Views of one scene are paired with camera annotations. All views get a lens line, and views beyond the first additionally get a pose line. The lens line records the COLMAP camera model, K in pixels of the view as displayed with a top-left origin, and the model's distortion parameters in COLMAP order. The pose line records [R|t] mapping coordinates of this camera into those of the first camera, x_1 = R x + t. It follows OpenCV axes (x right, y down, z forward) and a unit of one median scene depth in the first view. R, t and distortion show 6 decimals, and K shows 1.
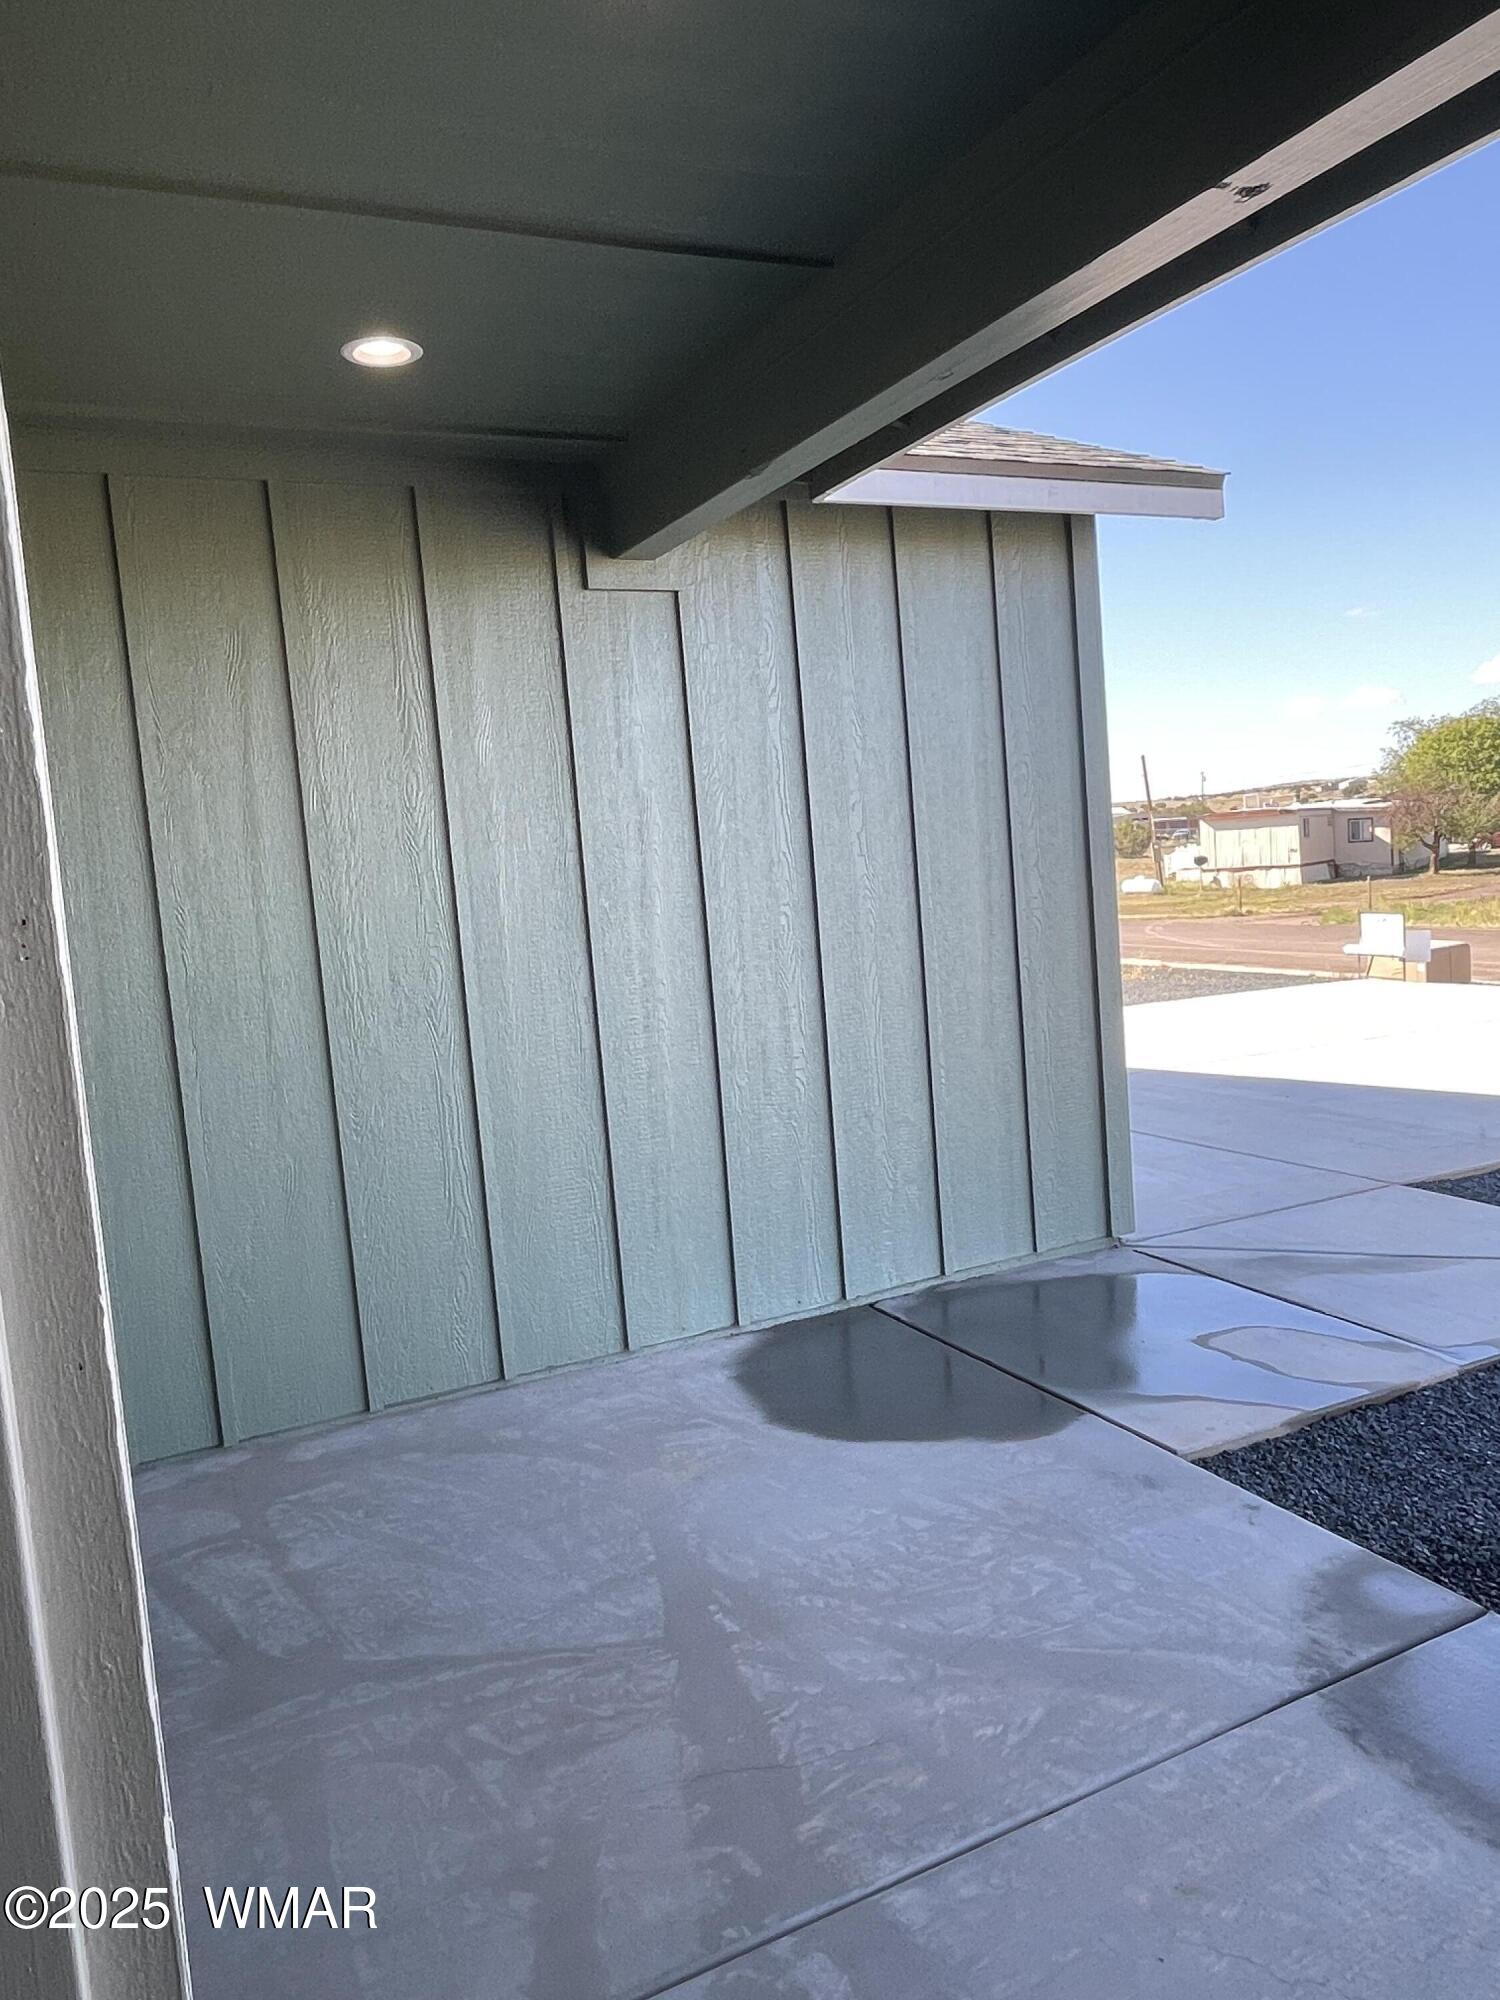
lens RADIAL K [[1434.6, 0, 745.0], [0, 1434.6, 994.4], [0, 0, 1]] dist [-0.020567, 0.013309]
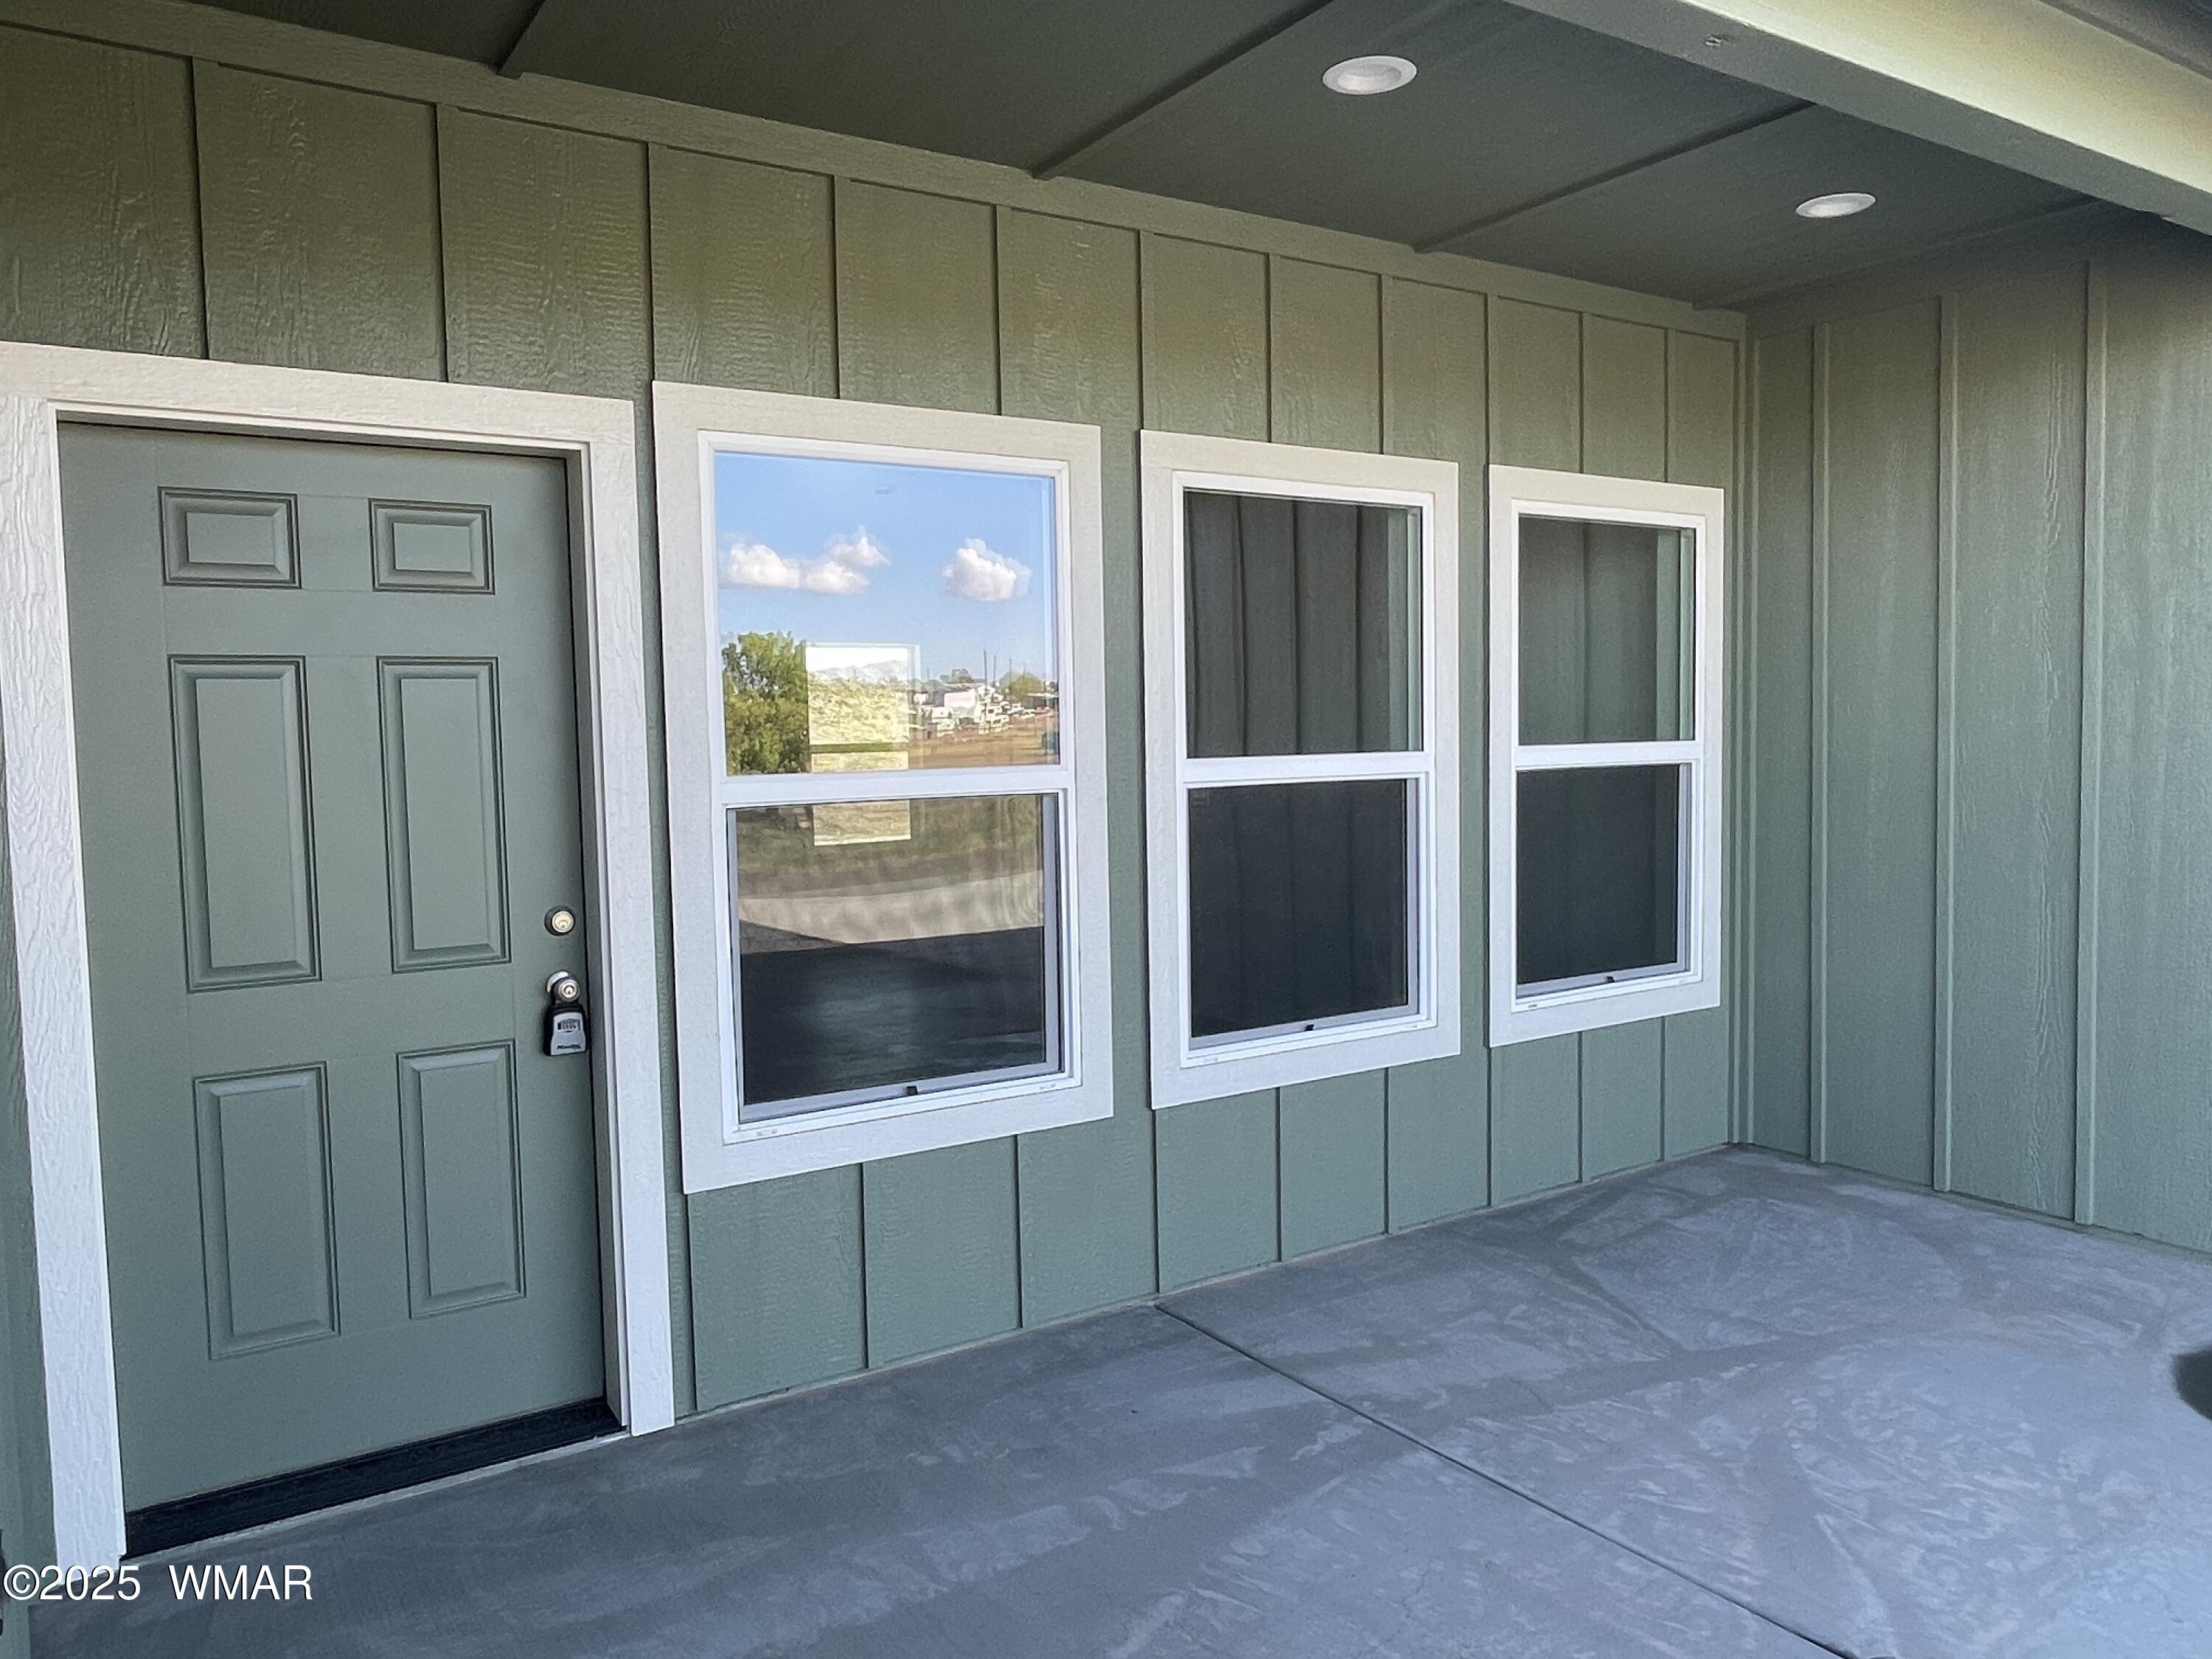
lens RADIAL K [[1586.7, 0, 1099.7], [0, 1586.7, 827.7], [0, 0, 1]] dist [-0.020567, 0.013309]
pose [[0.132101, 0.145709, -0.980468, 1.012892], [-0.088523, 0.986919, 0.134741, -0.090597], [0.987276, 0.068995, 0.143272, 0.304932]]
